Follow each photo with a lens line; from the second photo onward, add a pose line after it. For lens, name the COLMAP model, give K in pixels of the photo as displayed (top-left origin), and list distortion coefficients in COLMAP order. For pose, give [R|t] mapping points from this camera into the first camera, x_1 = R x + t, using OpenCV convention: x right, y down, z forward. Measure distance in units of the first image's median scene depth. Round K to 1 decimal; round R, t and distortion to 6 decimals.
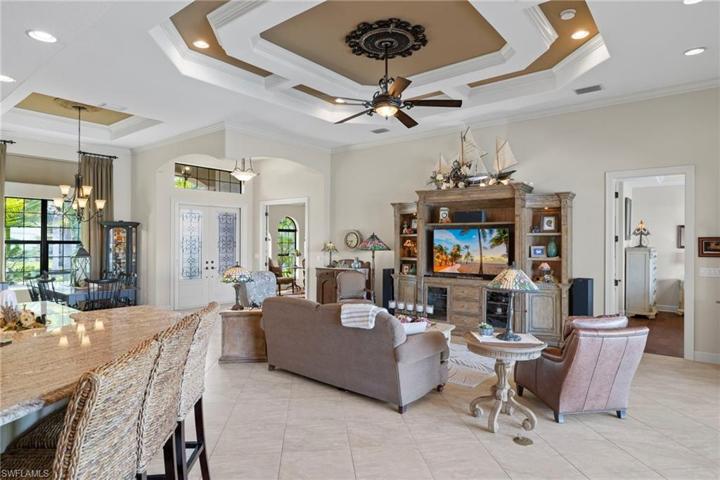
lens RADIAL K [[415.1, 0, 359.9], [0, 415.1, 241.8], [0, 0, 1]] dist [-0.003757, -0.001141]
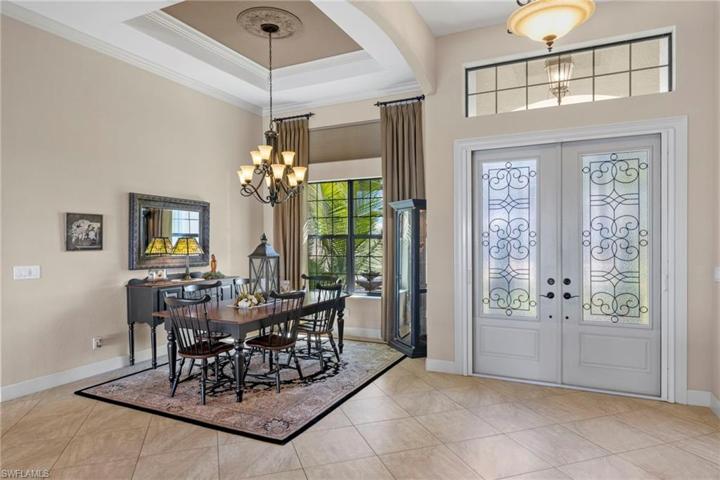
lens RADIAL K [[434.4, 0, 360.0], [0, 434.4, 240.0], [0, 0, 1]] dist [-0.001566, -0.000285]
pose [[0.220883, -0.004364, -0.975290, 0.020023], [0.005767, 0.999978, -0.003168, 0.013128], [0.975283, -0.004925, 0.220904, 1.091265]]
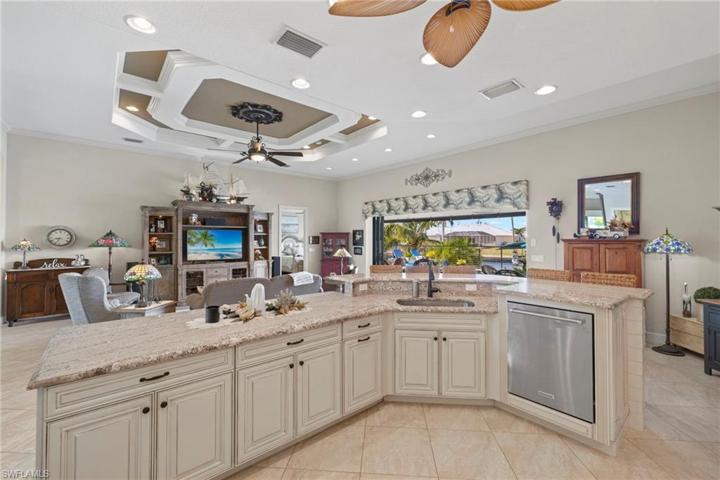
lens RADIAL K [[306.3, 0, 360.7], [0, 306.3, 237.5], [0, 0, 1]] dist [0.002224, 0.000223]
pose [[0.180562, -0.000897, 0.983563, -0.775171], [0.003422, 0.999994, 0.000284, -0.002403], [-0.983558, 0.003315, 0.180564, 0.291390]]
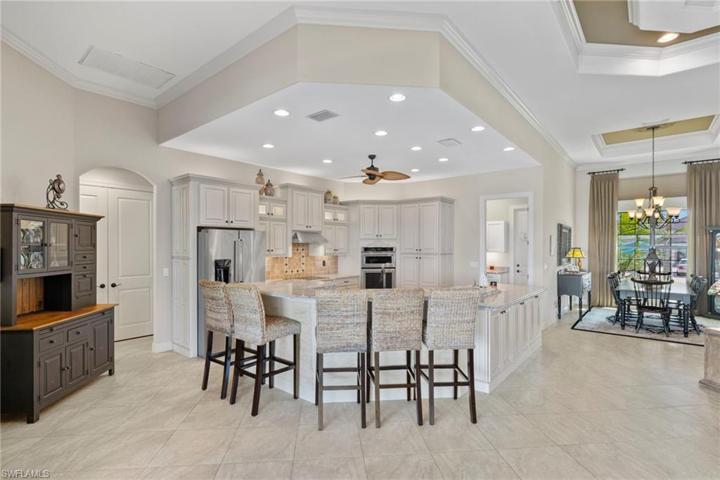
lens RADIAL K [[354.3, 0, 359.0], [0, 354.3, 244.8], [0, 0, 1]] dist [-0.001475, -0.000035]
pose [[-0.012289, -0.005941, -0.999907, 0.328101], [-0.000846, 0.999982, -0.005931, 0.001715], [0.999924, 0.000773, -0.012294, 0.231140]]
